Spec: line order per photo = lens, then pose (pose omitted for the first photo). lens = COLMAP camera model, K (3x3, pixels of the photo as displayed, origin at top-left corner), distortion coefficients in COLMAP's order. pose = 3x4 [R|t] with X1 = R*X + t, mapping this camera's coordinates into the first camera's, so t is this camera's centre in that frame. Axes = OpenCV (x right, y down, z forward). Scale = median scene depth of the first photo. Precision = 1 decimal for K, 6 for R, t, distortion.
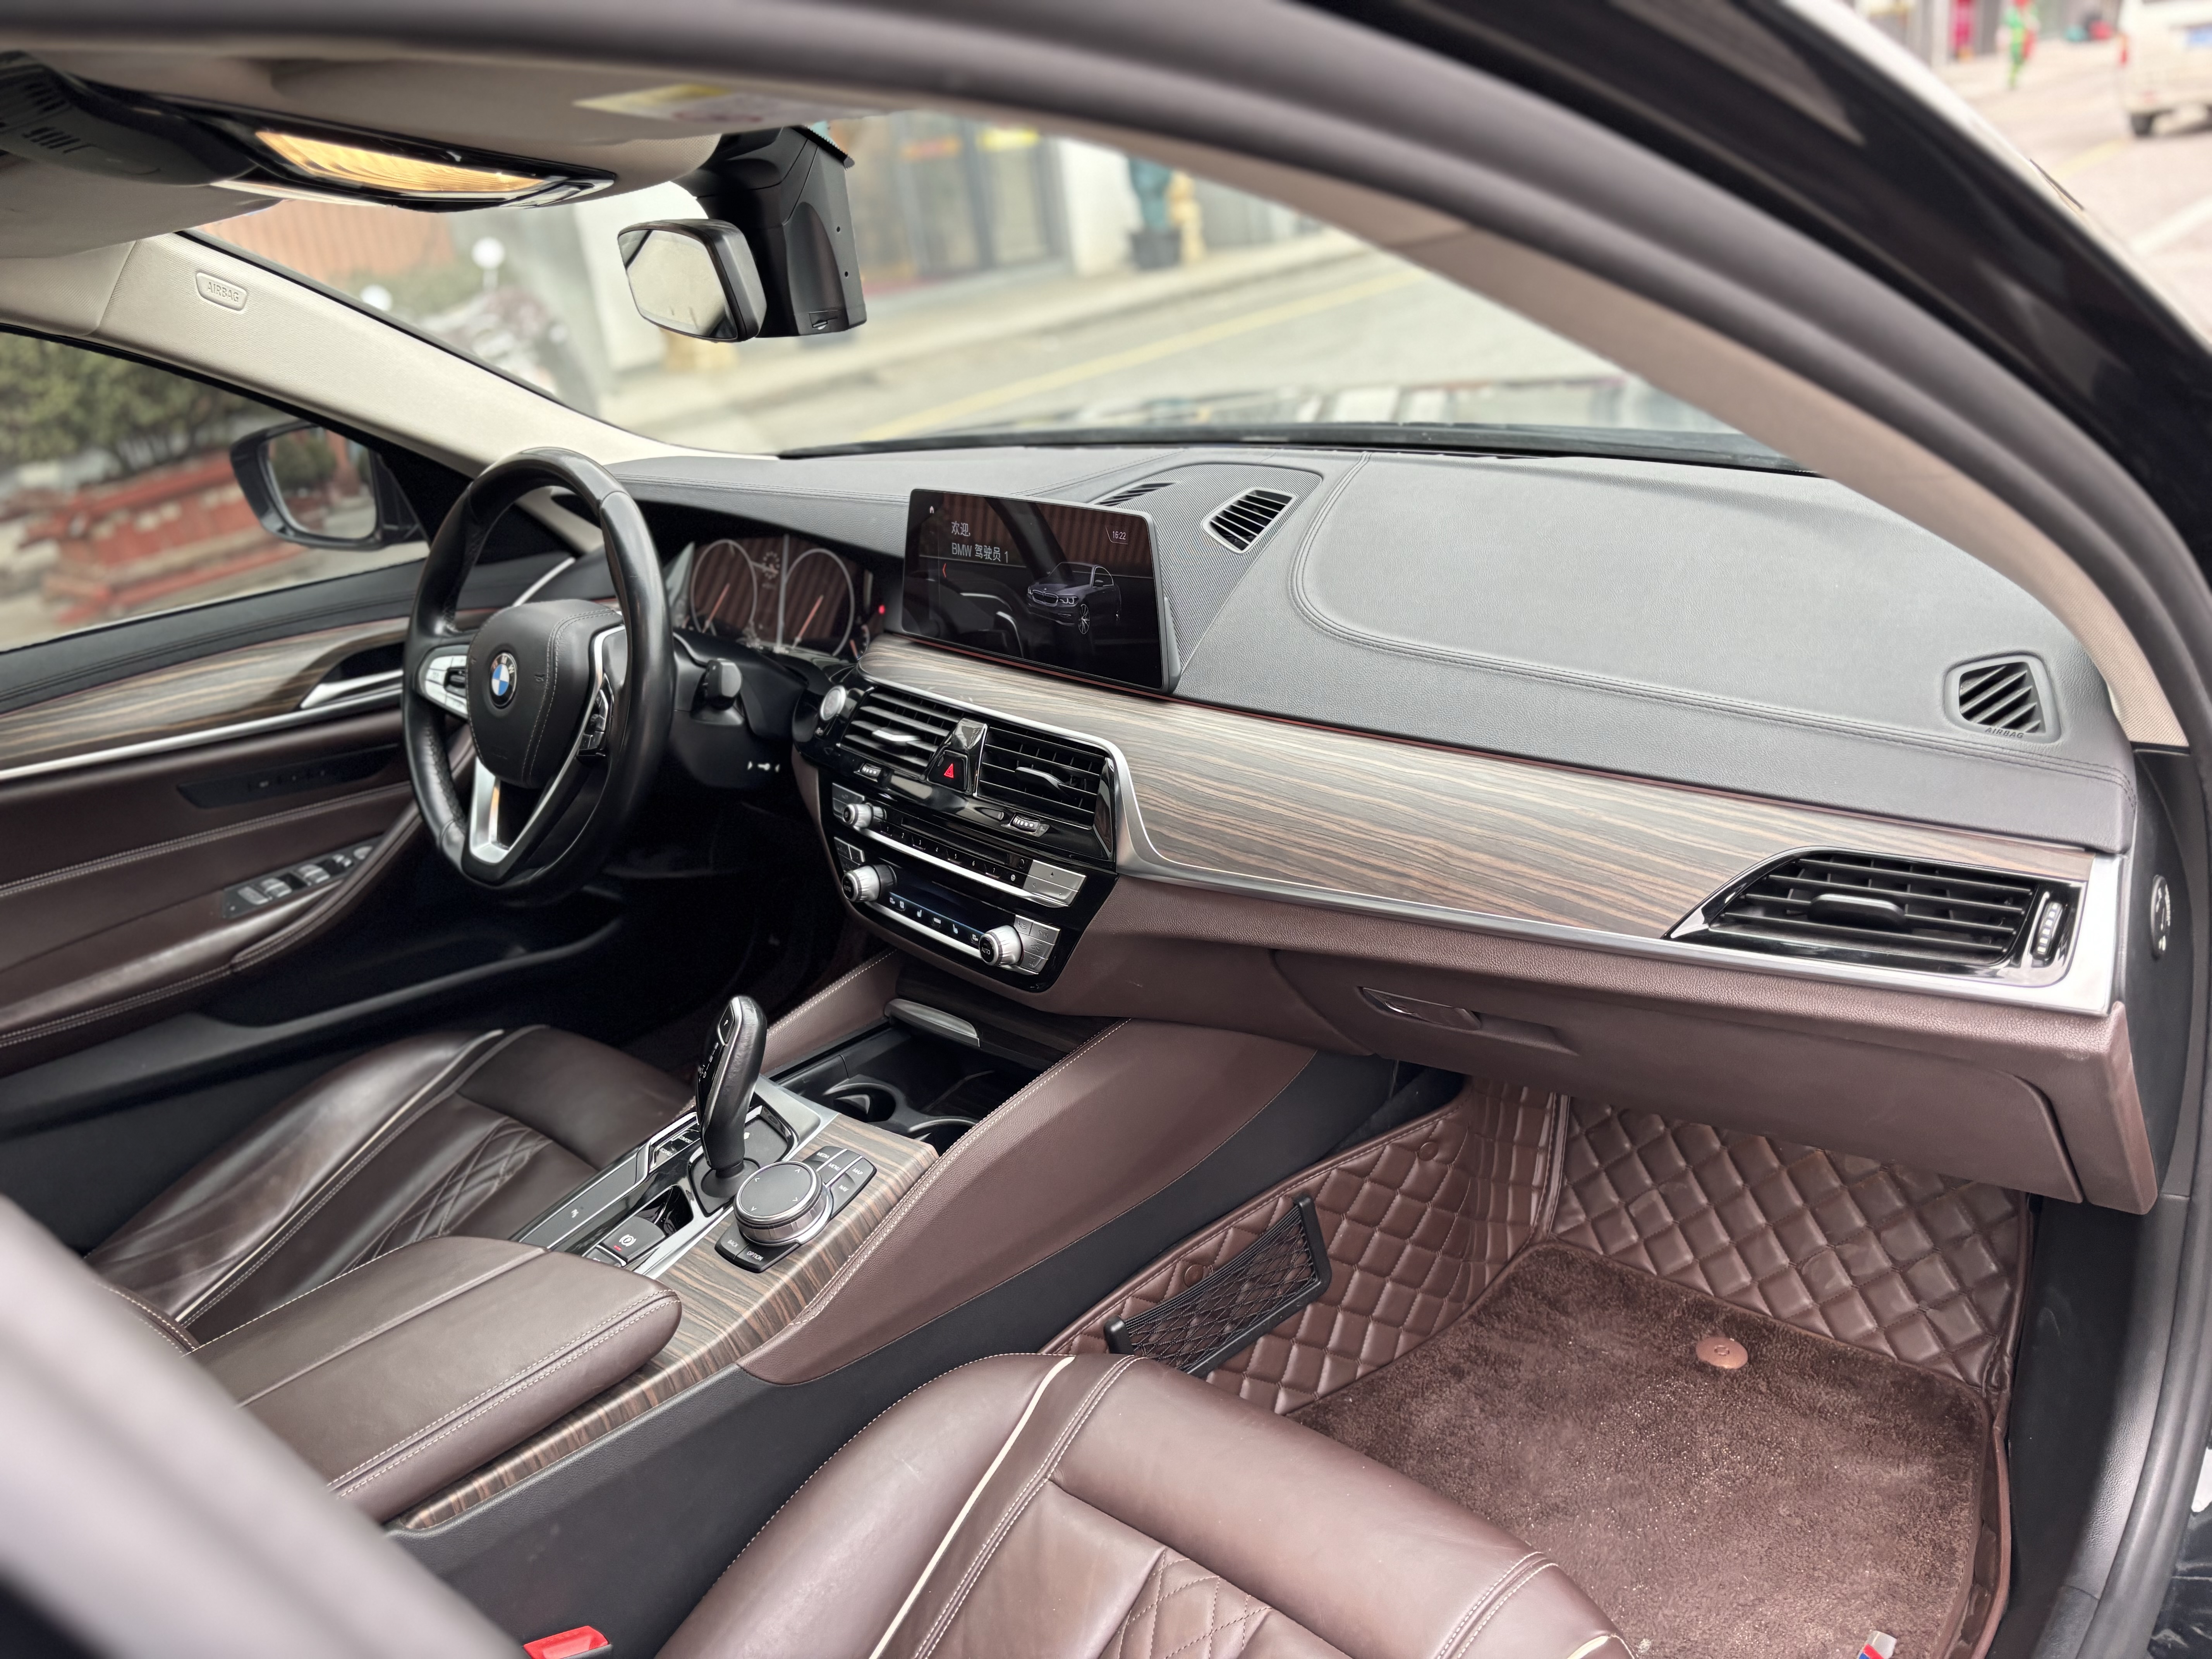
lens RADIAL K [[1697.9, 0, 1094.5], [0, 1697.9, 836.8], [0, 0, 1]] dist [0.048966, -0.047424]
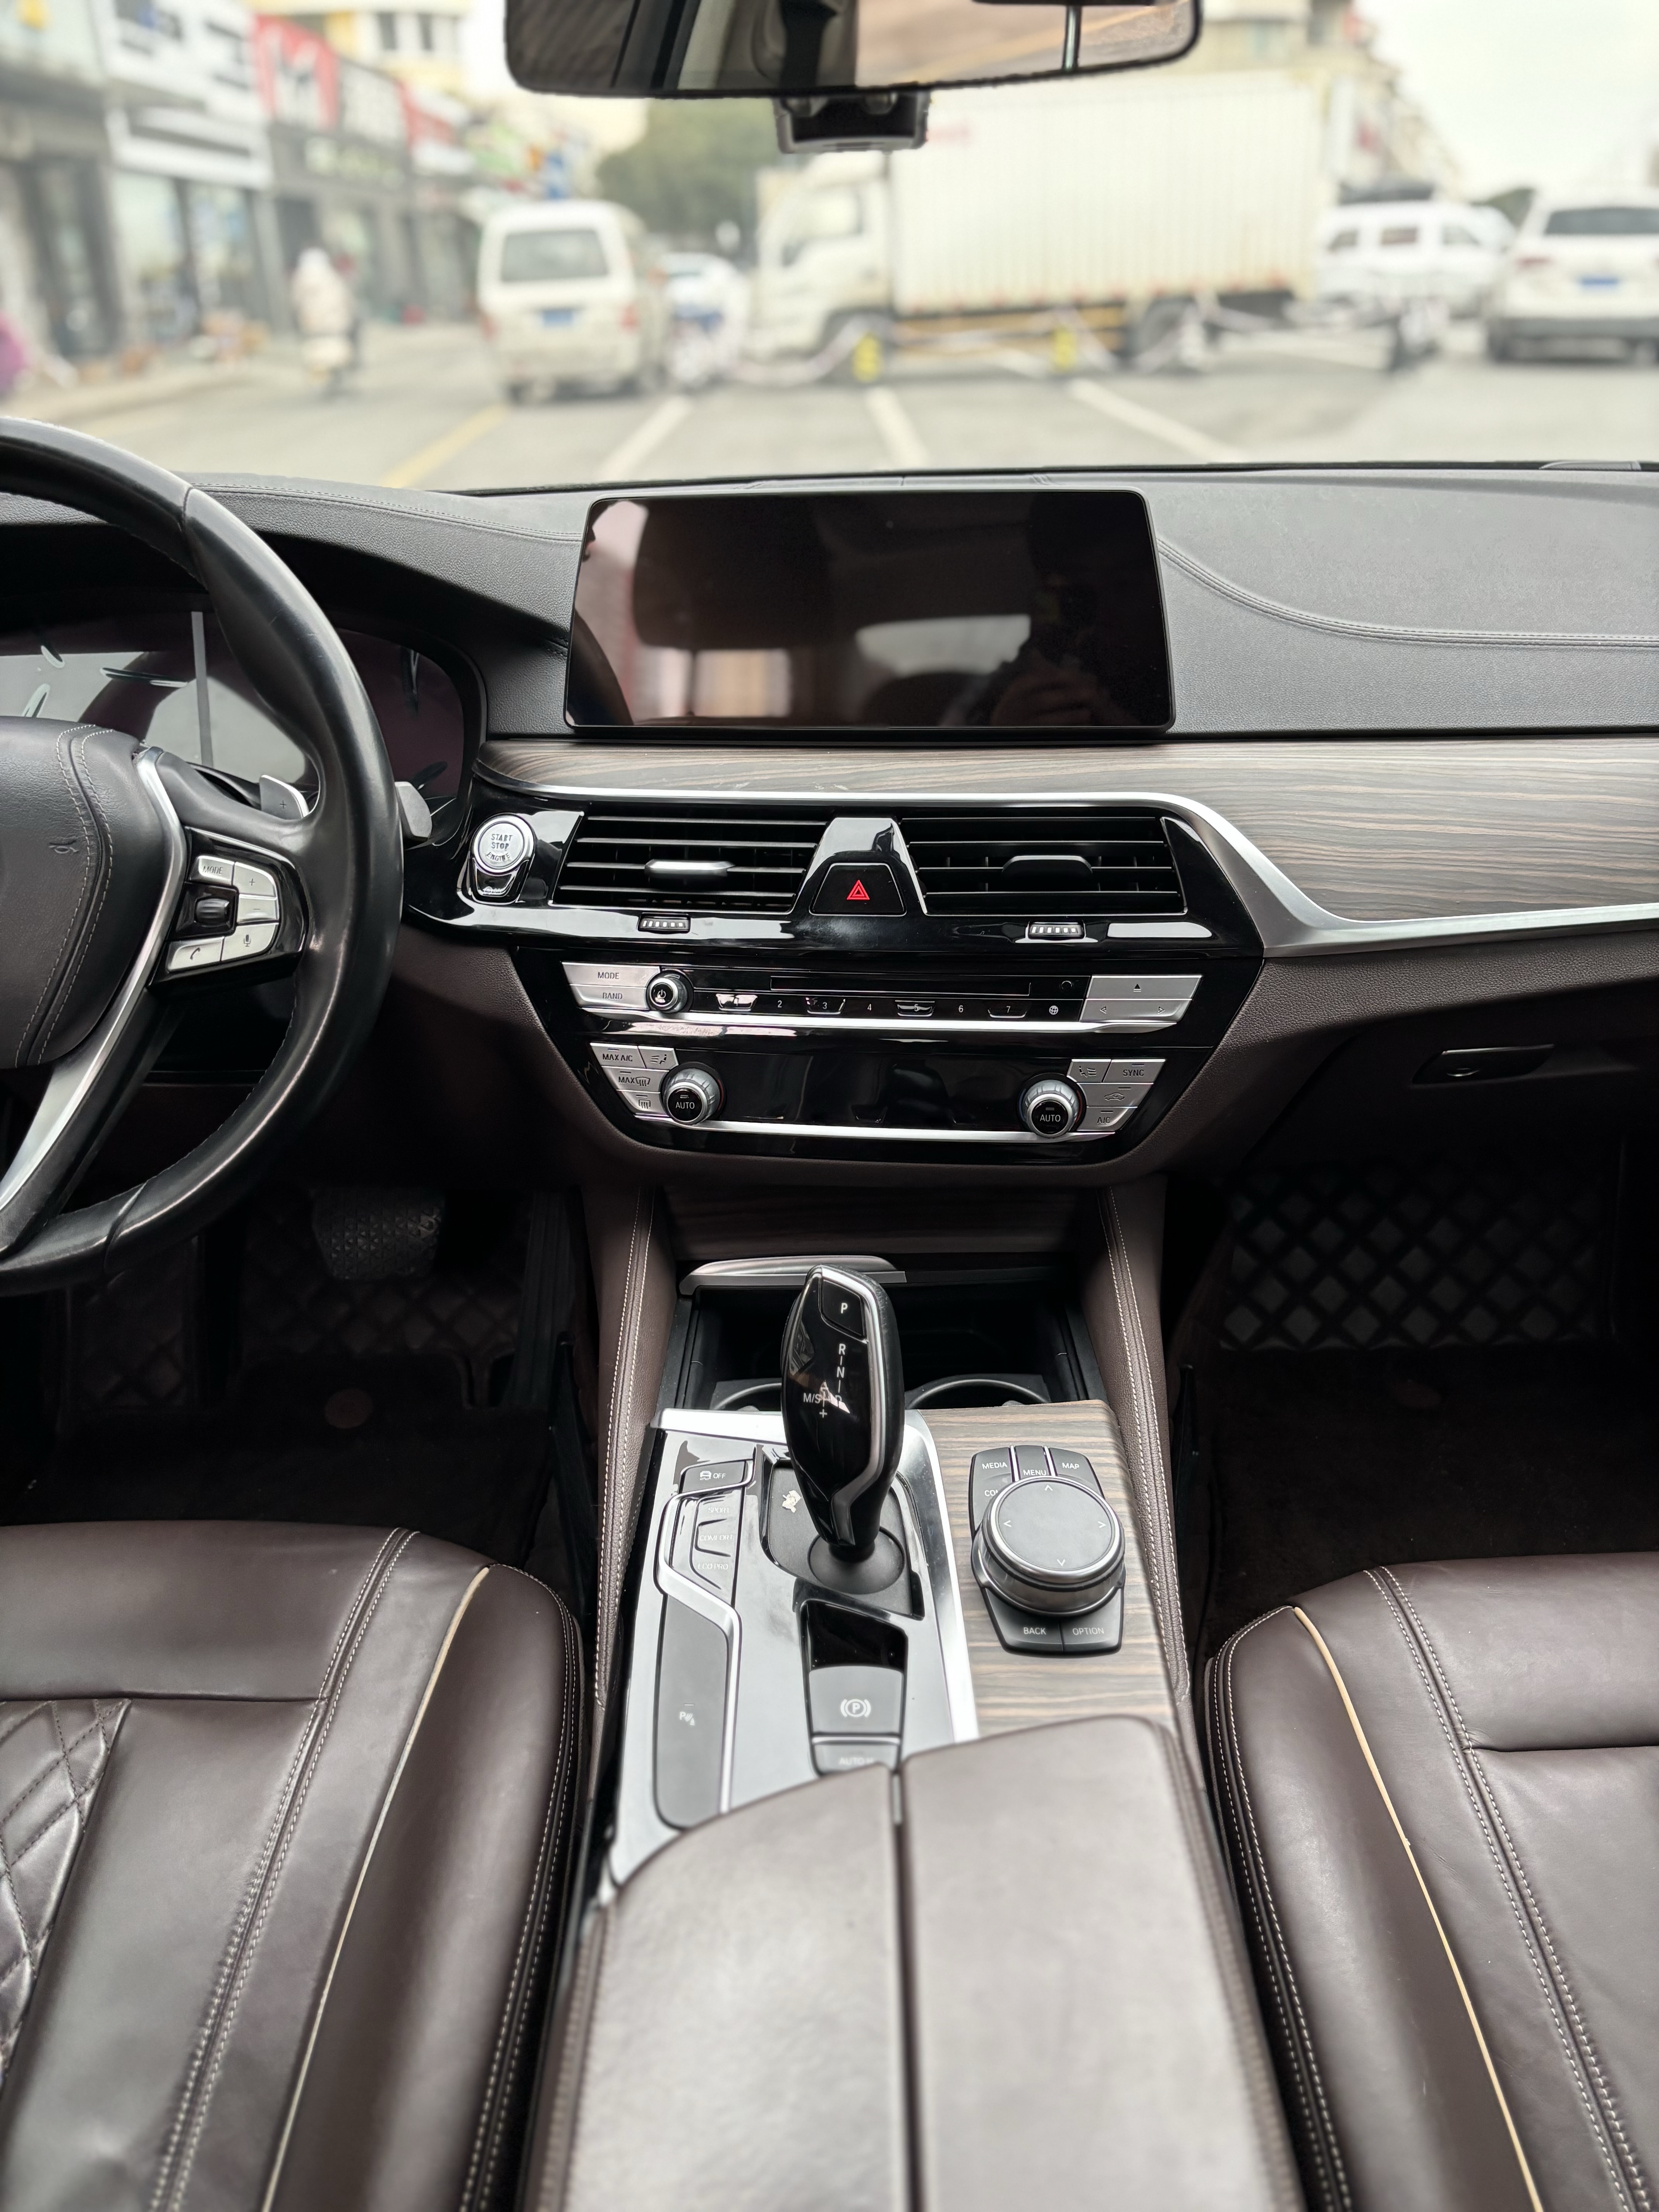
lens RADIAL K [[1697.9, 0, 828.7], [0, 1697.9, 1097.3], [0, 0, 1]] dist [0.048966, -0.047424]
pose [[0.737113, -0.194215, 0.647260, -0.565734], [0.195271, 0.978167, 0.071127, -0.008792], [-0.646942, 0.073963, 0.758944, 0.502600]]
